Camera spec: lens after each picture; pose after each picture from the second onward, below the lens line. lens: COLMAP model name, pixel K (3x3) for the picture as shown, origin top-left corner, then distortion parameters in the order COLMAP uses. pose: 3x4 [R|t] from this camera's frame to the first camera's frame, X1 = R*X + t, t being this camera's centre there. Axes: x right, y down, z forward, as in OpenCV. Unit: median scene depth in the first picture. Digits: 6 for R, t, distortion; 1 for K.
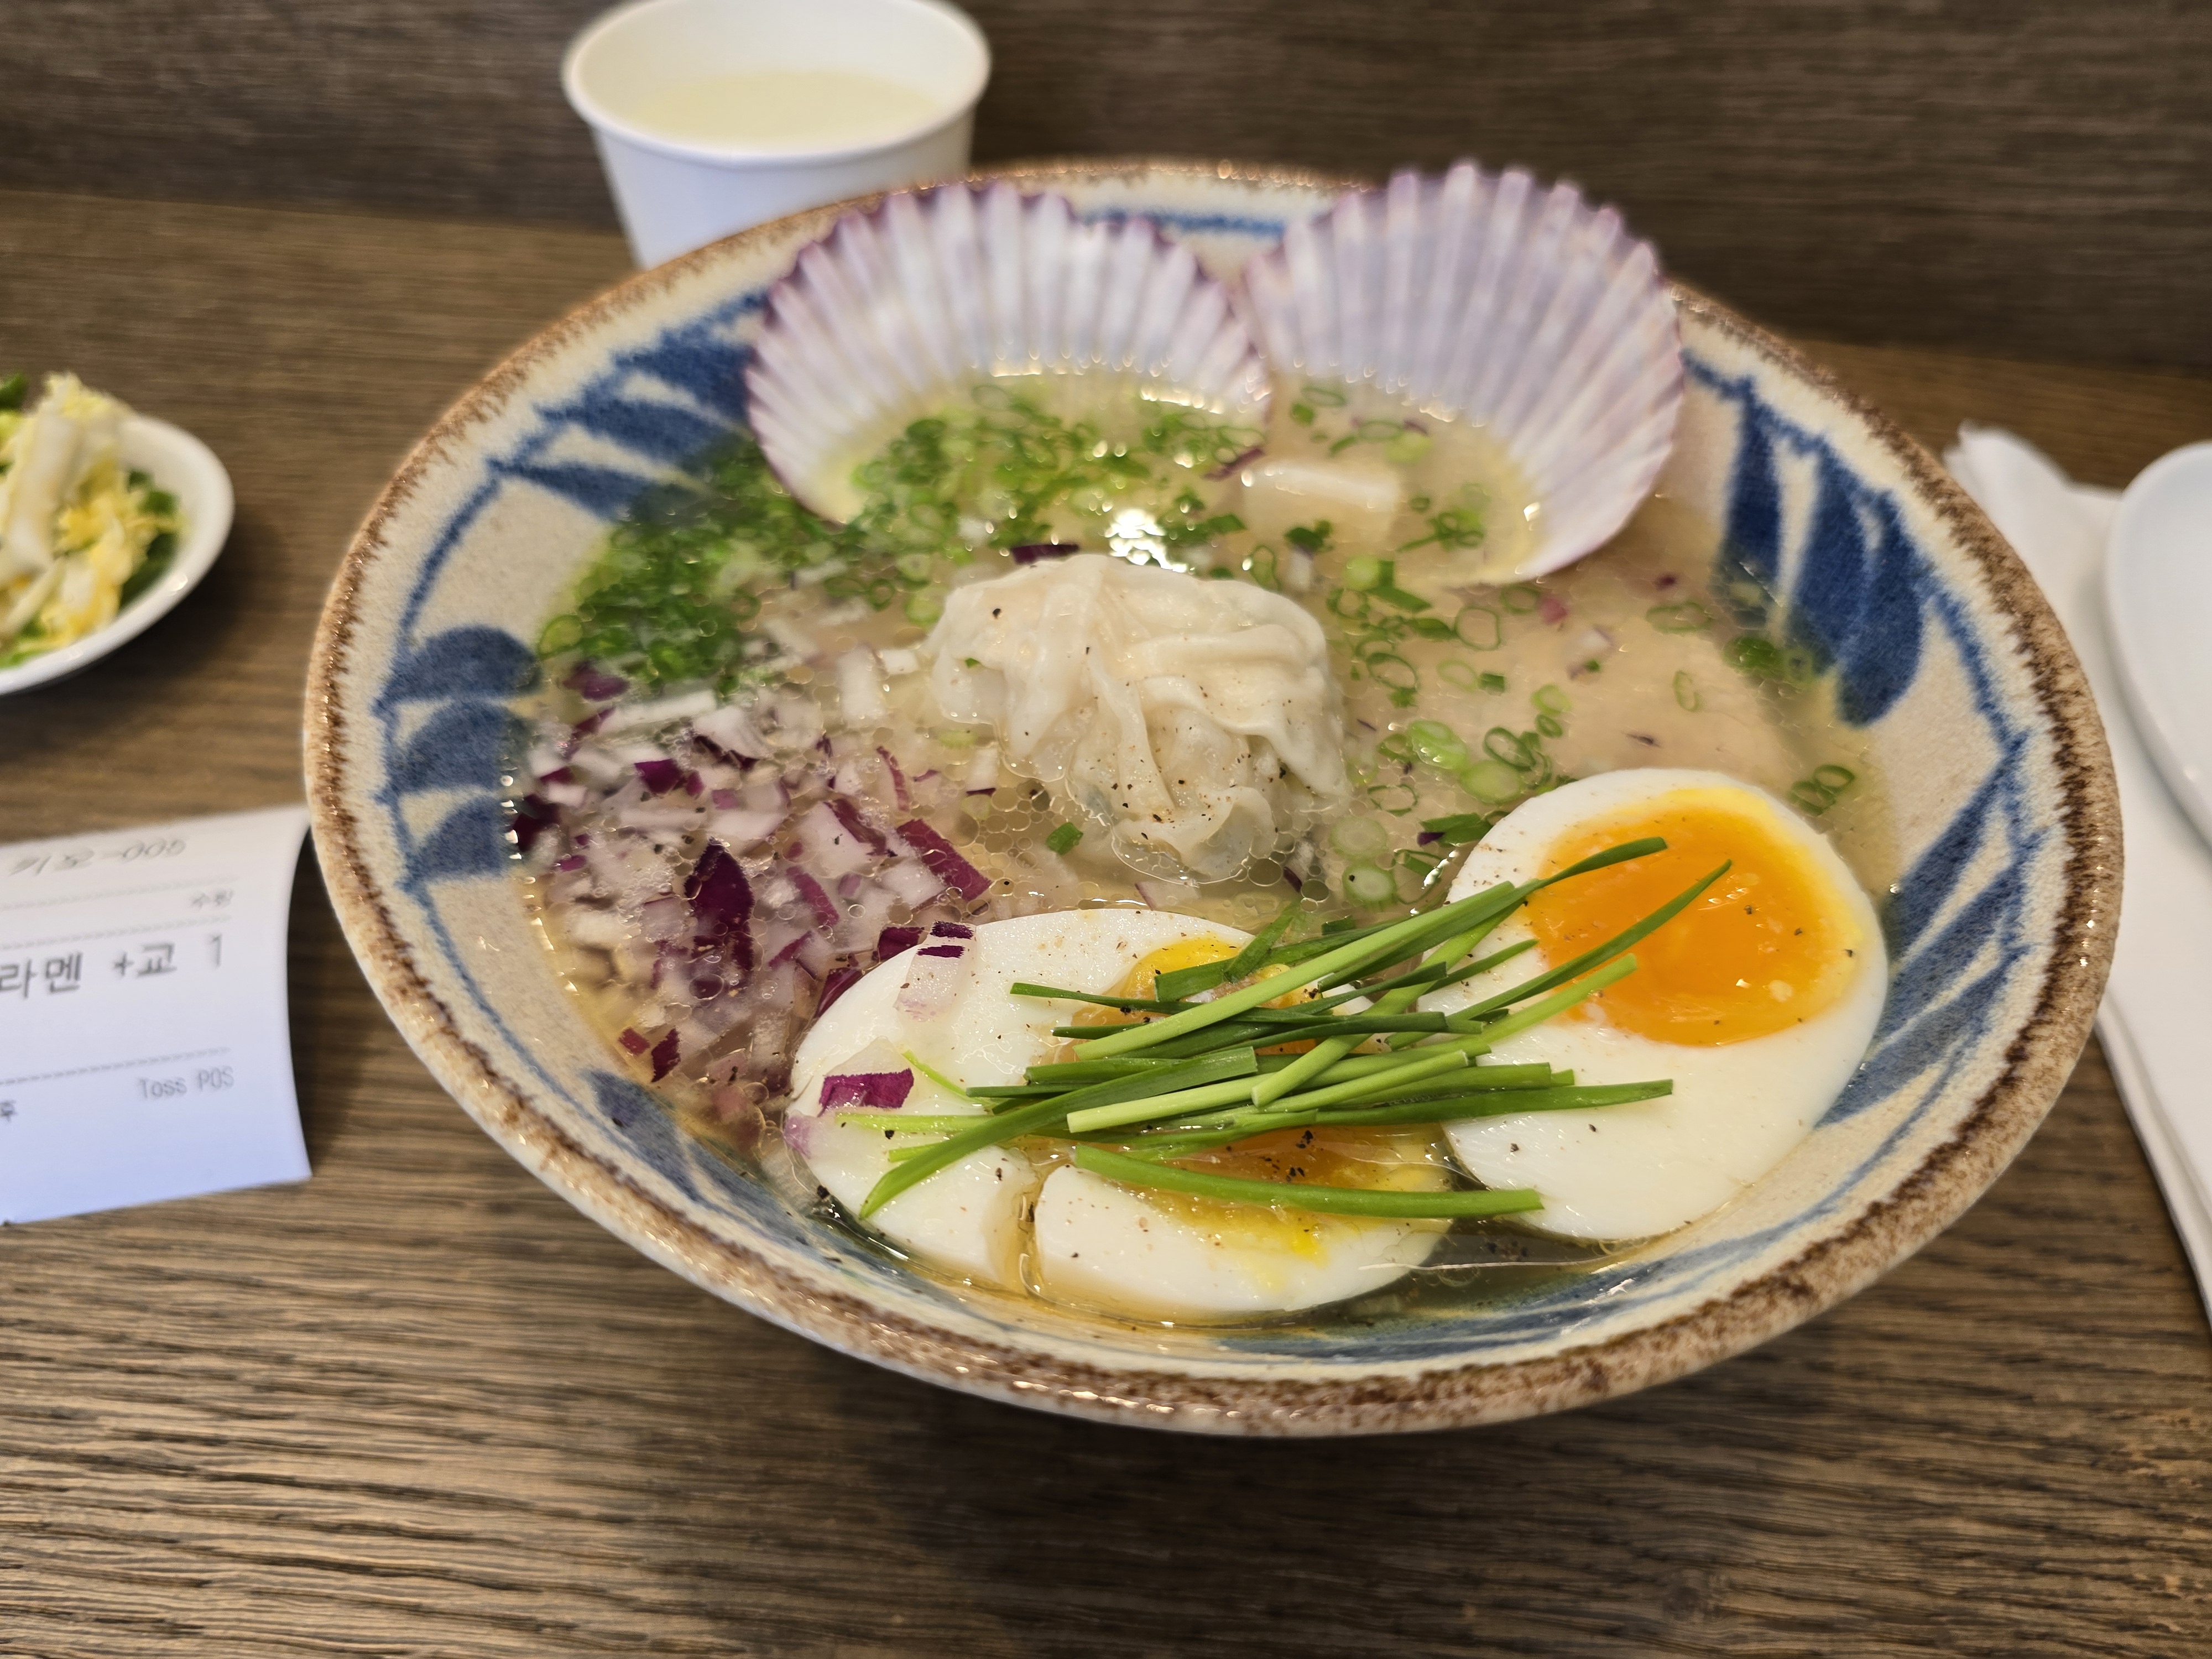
lens RADIAL K [[1454.8, 0, 1106.0], [0, 1454.8, 829.5], [0, 0, 1]] dist [-0.027384, 0.003391]
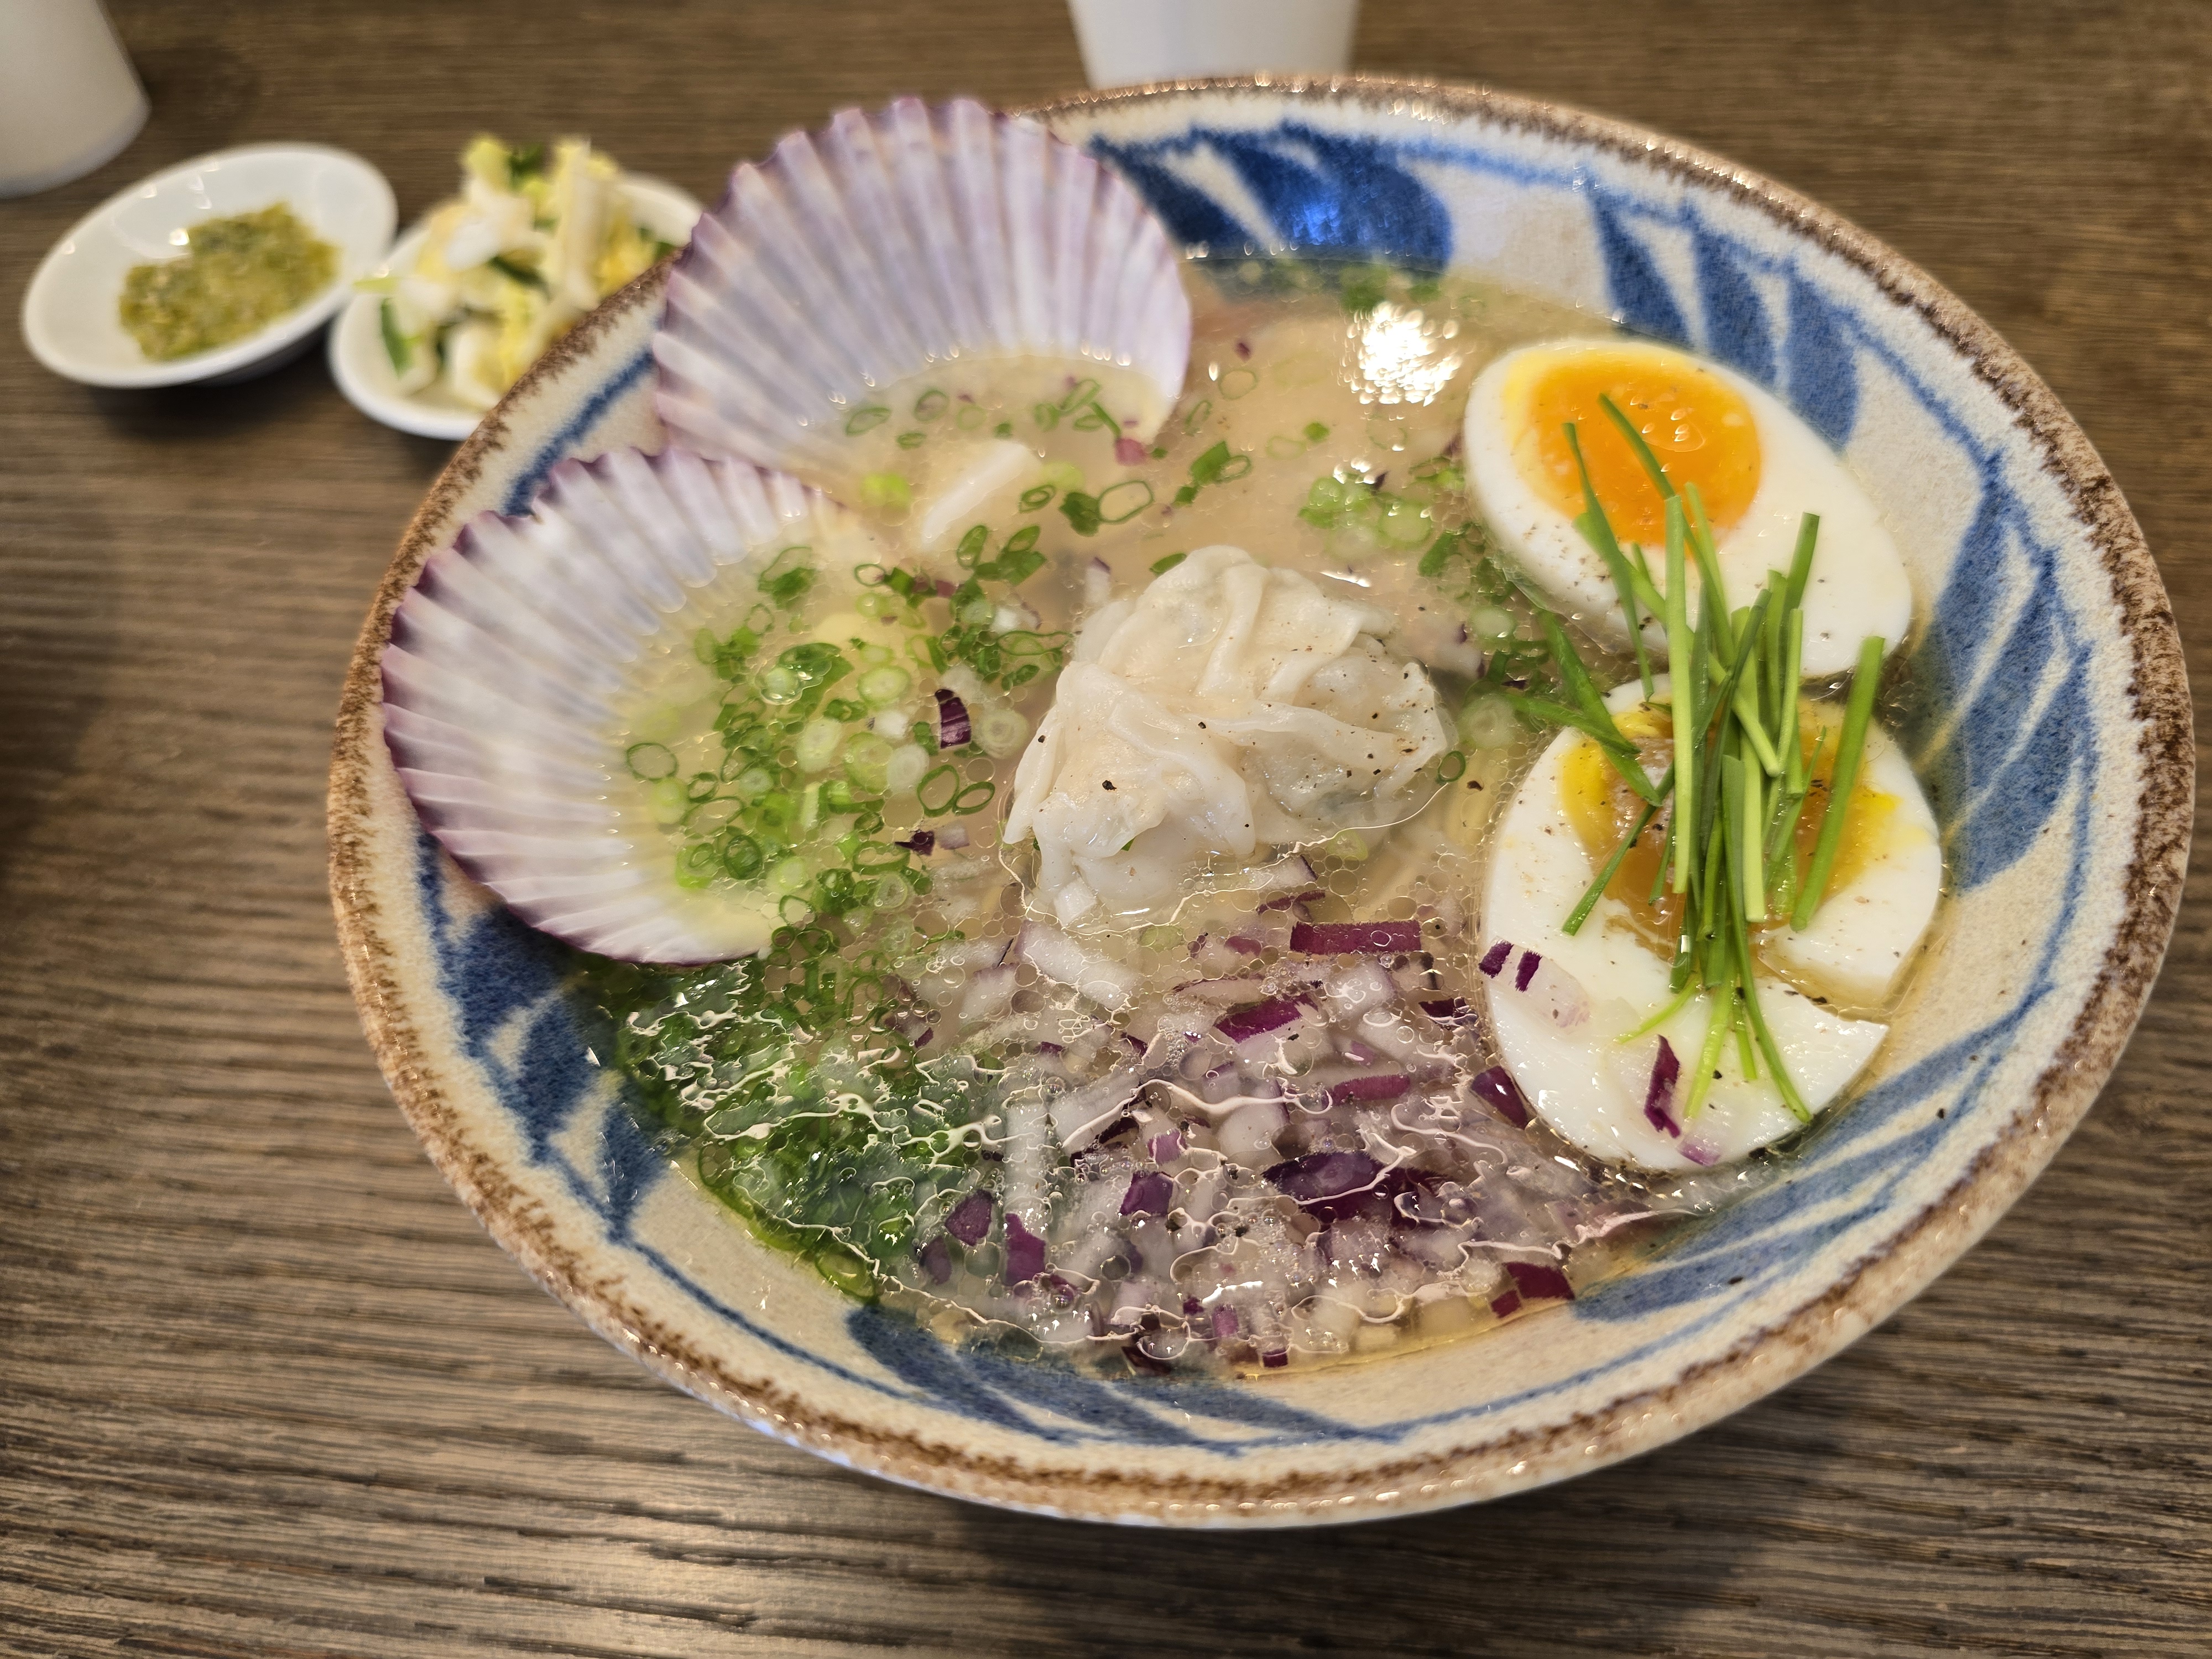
lens RADIAL K [[1490.1, 0, 1085.8], [0, 1490.1, 841.8], [0, 0, 1]] dist [-0.038918, 0.003258]
pose [[0.409987, -0.802817, 0.432892, -0.494309], [0.769769, 0.559144, 0.307918, -0.414435], [-0.489251, 0.206984, 0.847226, 0.231962]]
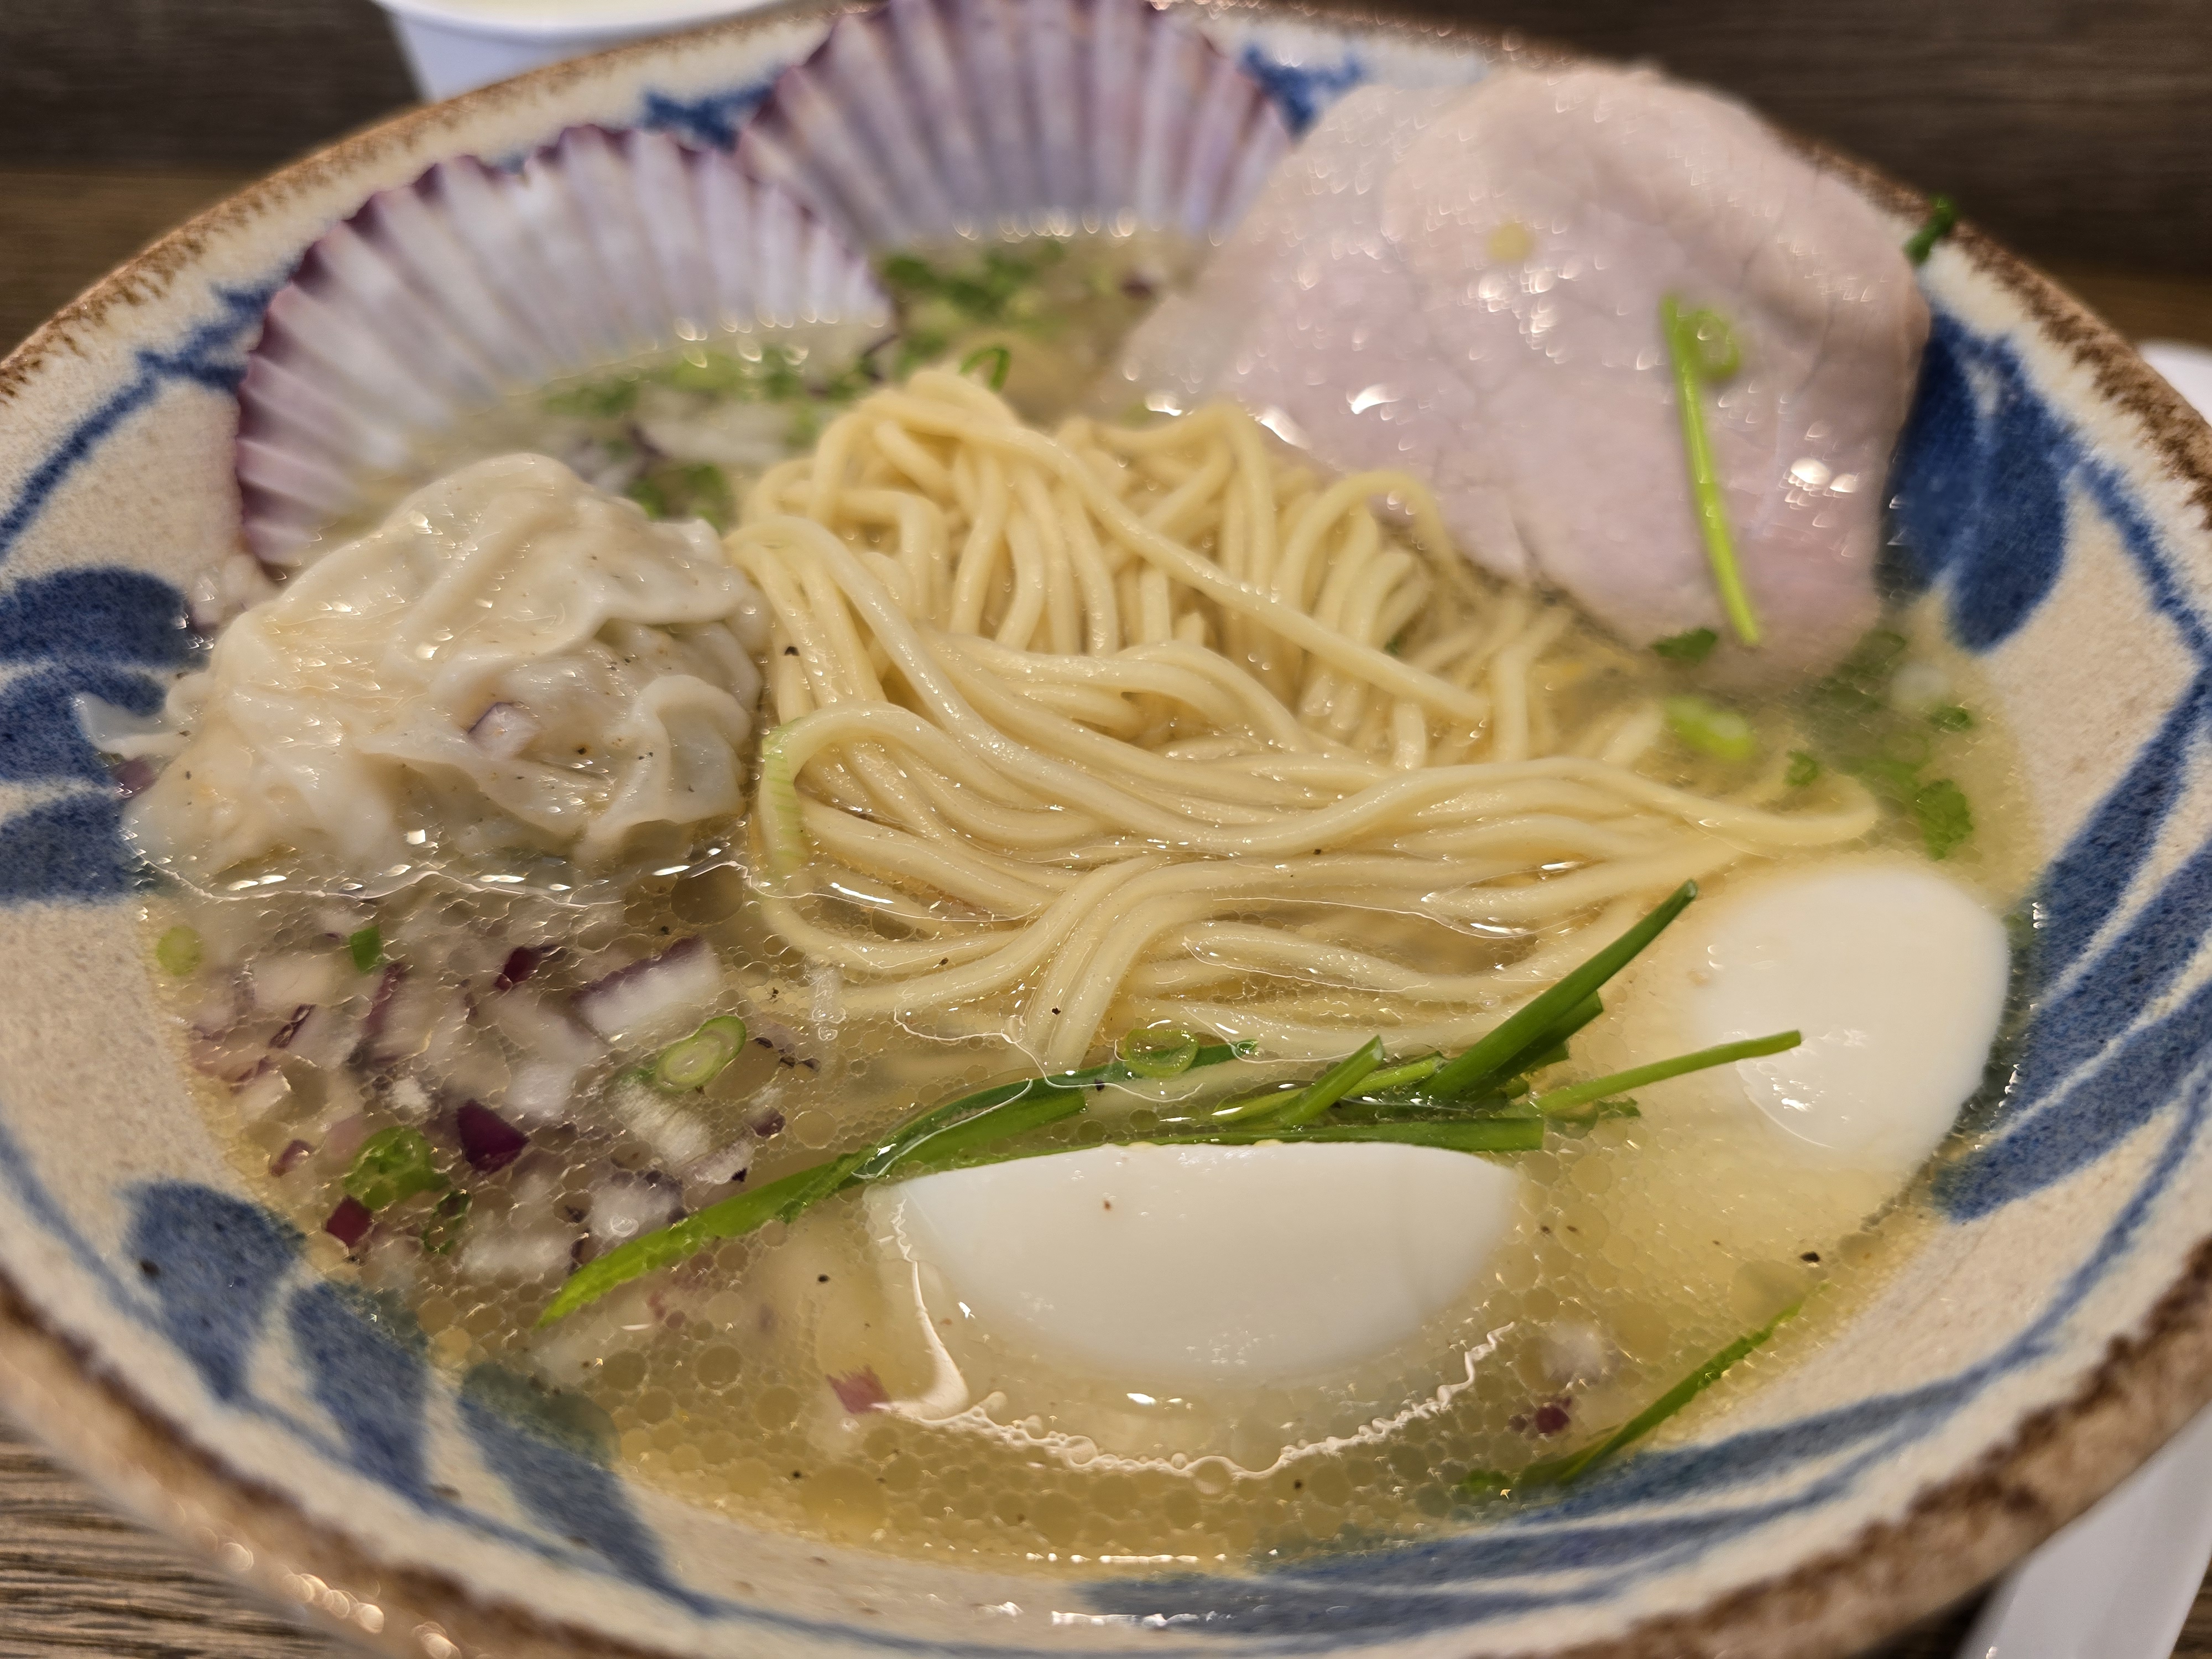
lens RADIAL K [[1526.6, 0, 1107.9], [0, 1526.6, 818.3], [0, 0, 1]] dist [-0.038350, -0.000500]
pose [[0.999448, -0.033229, -0.000025, 0.068143], [0.033217, 0.999083, -0.027004, 0.023917], [0.000922, 0.026989, 0.999635, 0.231678]]
